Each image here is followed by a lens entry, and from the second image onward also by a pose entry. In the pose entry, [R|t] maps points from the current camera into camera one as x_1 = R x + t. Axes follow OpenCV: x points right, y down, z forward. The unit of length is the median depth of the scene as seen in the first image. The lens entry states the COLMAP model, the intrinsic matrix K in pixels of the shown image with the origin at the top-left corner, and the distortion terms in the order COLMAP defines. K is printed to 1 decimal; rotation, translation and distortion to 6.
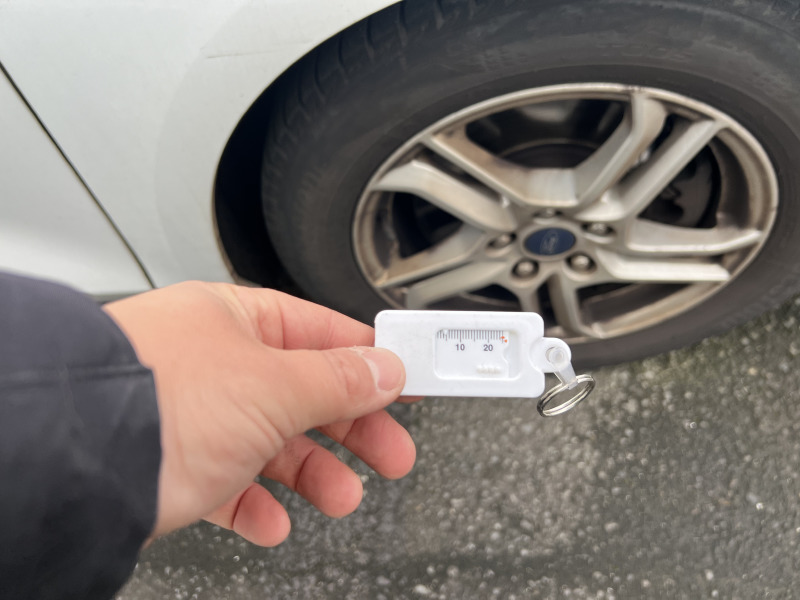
lens RADIAL K [[640.9, 0, 400.0], [0, 640.9, 300.0], [0, 0, 1]] dist [0.059624, -0.072877]
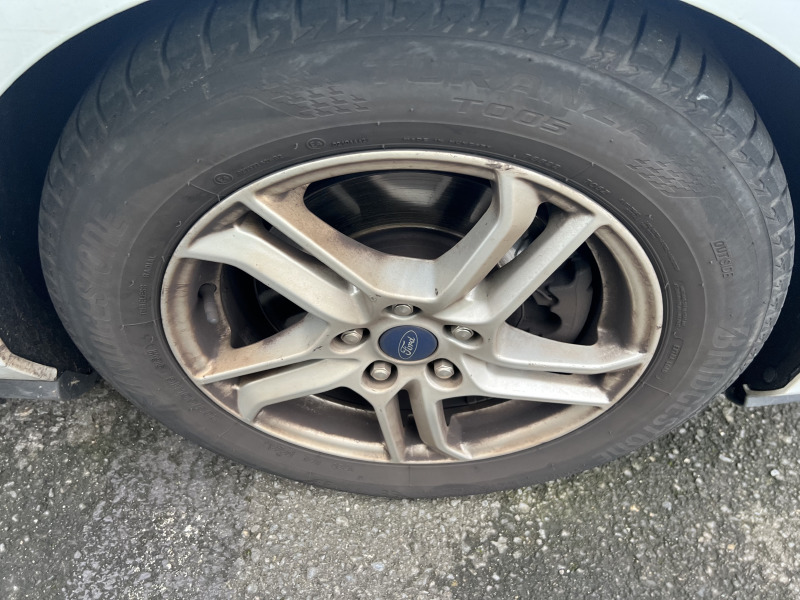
lens RADIAL K [[598.3, 0, 400.0], [0, 598.3, 300.0], [0, 0, 1]] dist [0.067702, -0.072546]
pose [[0.988828, 0.094320, 0.115427, 0.131333], [-0.075348, 0.984412, -0.158921, -0.021427], [-0.128617, 0.148449, 0.980521, 0.235278]]
